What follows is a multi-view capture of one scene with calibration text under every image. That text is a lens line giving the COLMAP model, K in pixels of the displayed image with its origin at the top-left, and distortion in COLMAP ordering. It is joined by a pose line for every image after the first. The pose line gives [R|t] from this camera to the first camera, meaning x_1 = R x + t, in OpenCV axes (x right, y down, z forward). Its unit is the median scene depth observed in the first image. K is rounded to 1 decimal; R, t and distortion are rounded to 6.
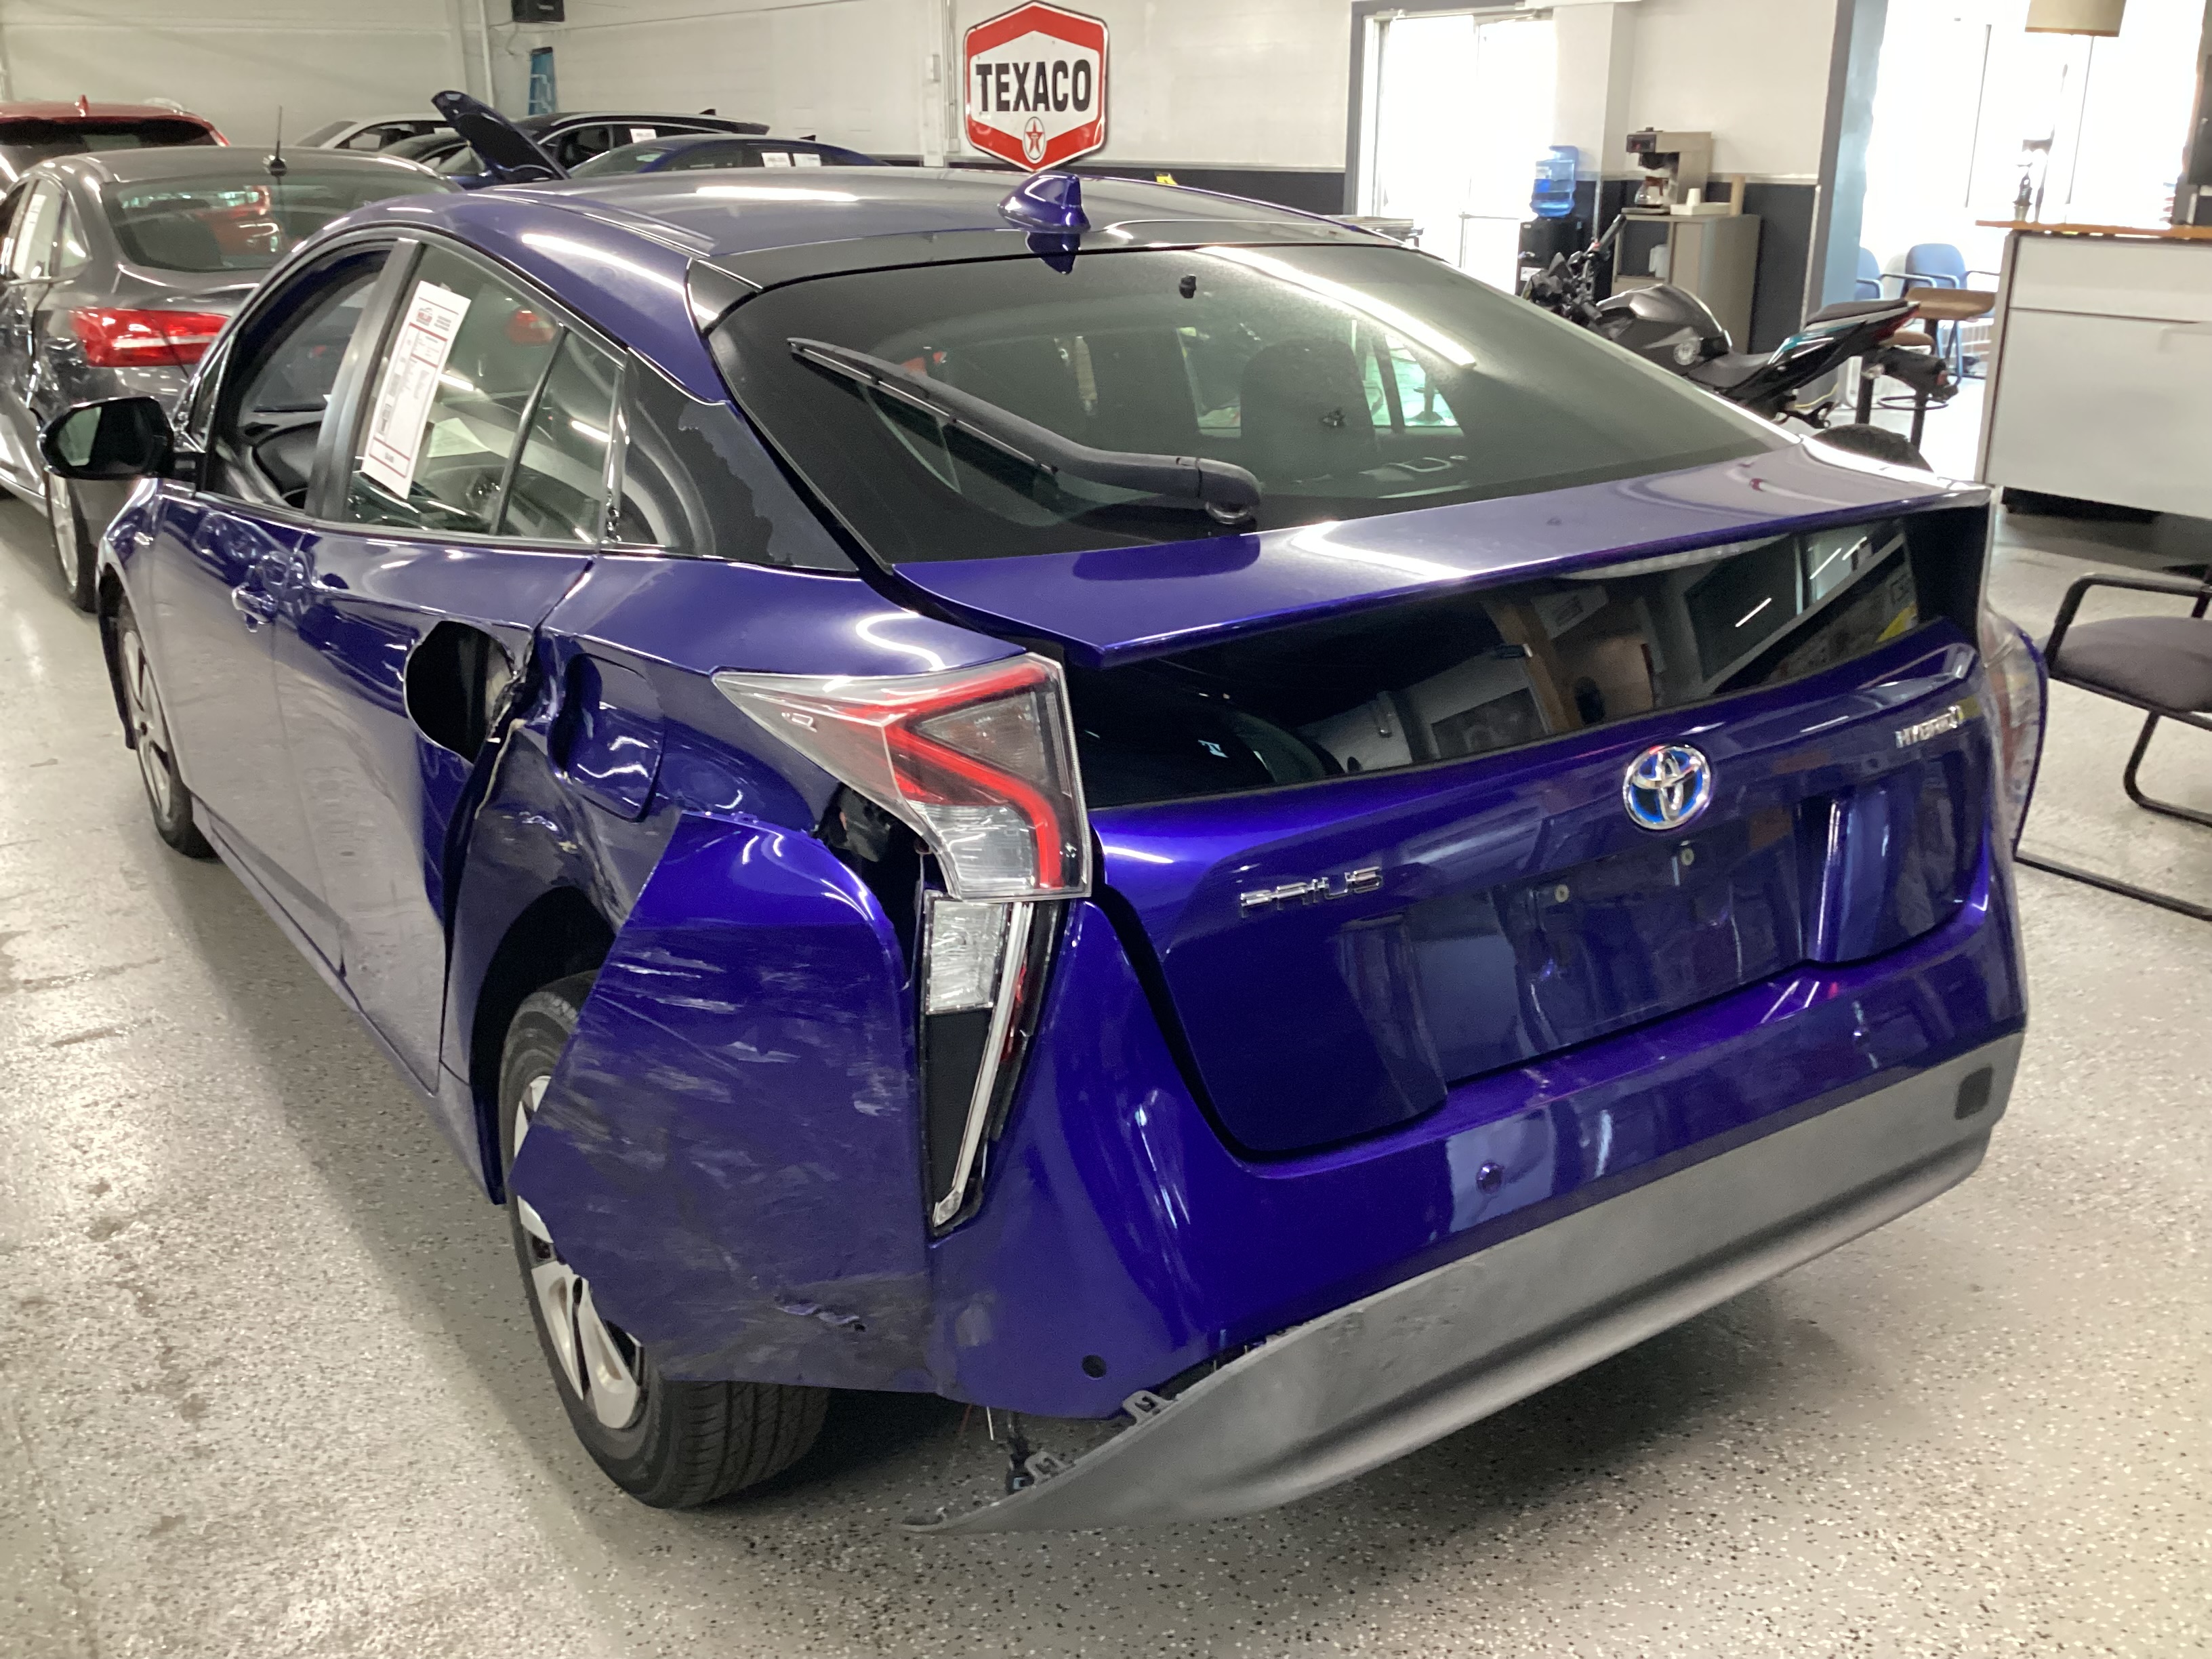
lens RADIAL K [[2000.0, 0, 1115.6], [0, 2000.0, 829.6], [0, 0, 1]] dist [0.082830, -0.158551]
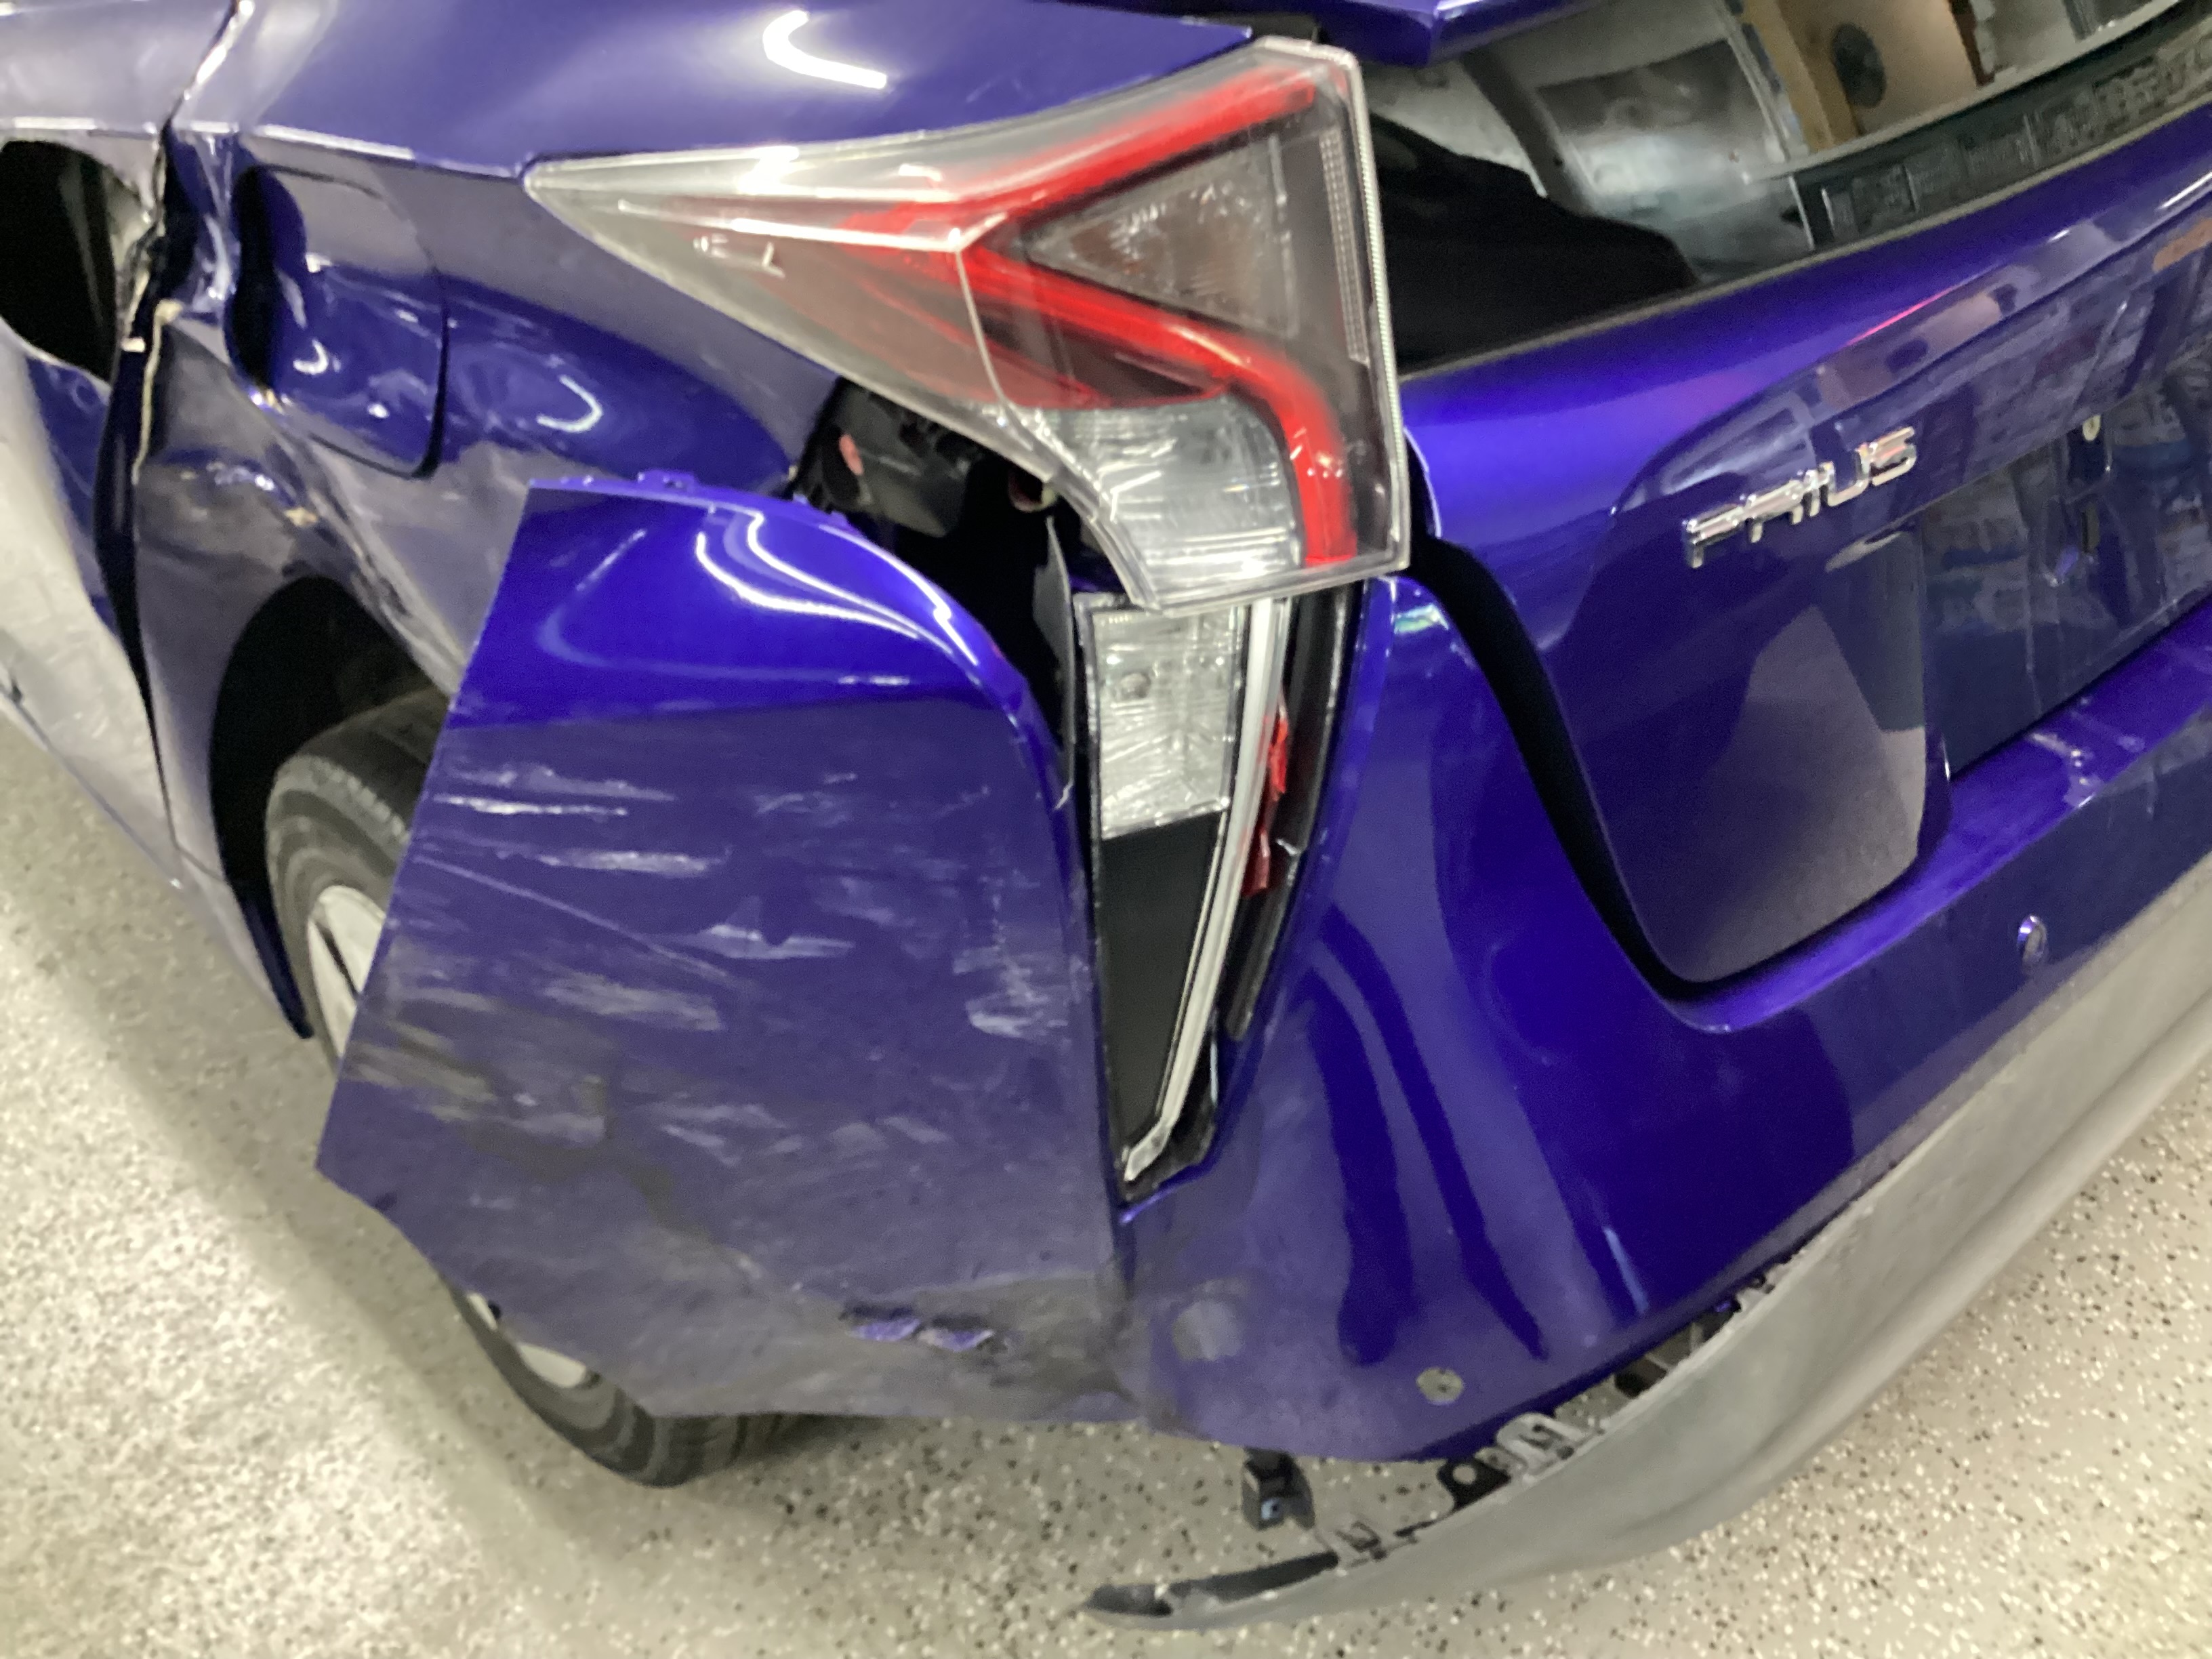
lens RADIAL K [[2000.0, 0, 1105.7], [0, 2000.0, 830.4], [0, 0, 1]] dist [0.082830, -0.158551]
pose [[0.988861, -0.128283, 0.075481, -0.103719], [0.105964, 0.962884, 0.248245, -0.026816], [-0.104525, -0.237482, 0.965752, 0.412433]]
